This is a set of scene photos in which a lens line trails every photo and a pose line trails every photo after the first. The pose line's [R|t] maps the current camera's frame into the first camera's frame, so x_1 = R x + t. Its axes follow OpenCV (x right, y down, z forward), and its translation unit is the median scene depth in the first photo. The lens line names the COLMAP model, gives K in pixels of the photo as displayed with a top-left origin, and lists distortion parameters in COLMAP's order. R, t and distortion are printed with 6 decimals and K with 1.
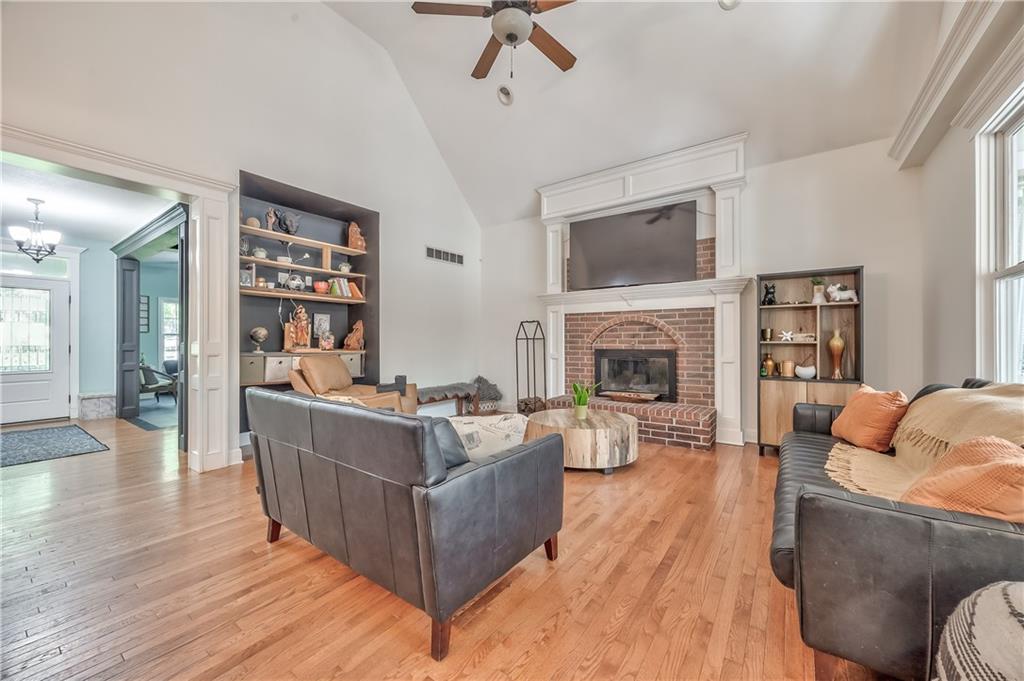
lens RADIAL K [[397.5, 0, 516.4], [0, 397.5, 349.6], [0, 0, 1]] dist [-0.000879, -0.000096]
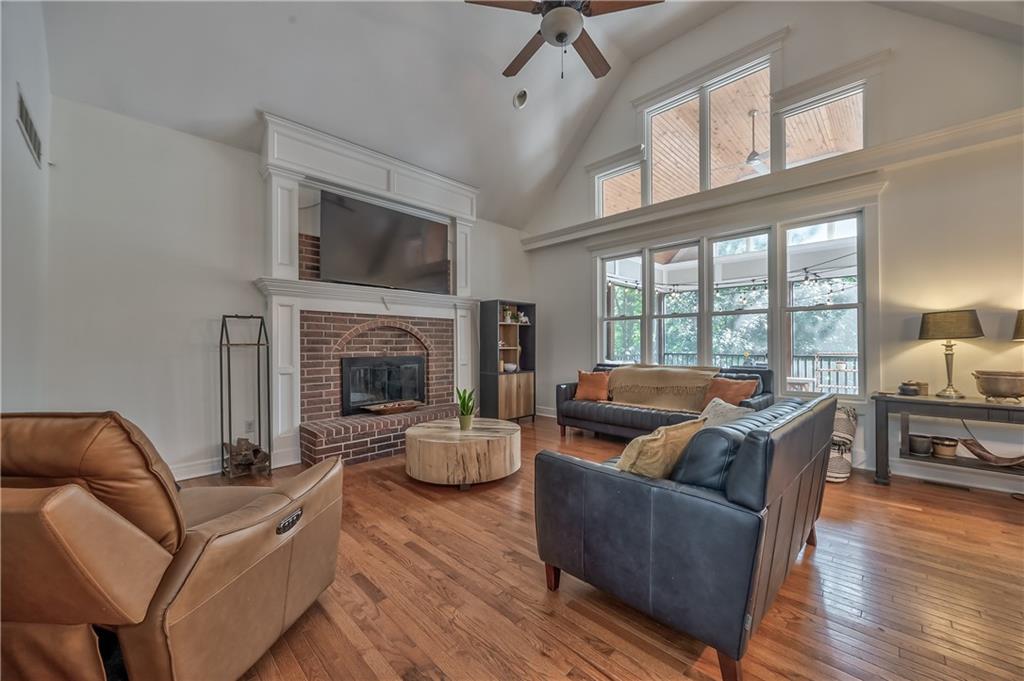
lens RADIAL K [[397.5, 0, 516.4], [0, 397.5, 349.6], [0, 0, 1]] dist [-0.000879, -0.000096]
pose [[0.147321, -0.006230, 0.989069, -0.580438], [0.026350, 0.999650, 0.002372, -0.011333], [-0.988738, 0.025713, 0.147433, 0.561149]]
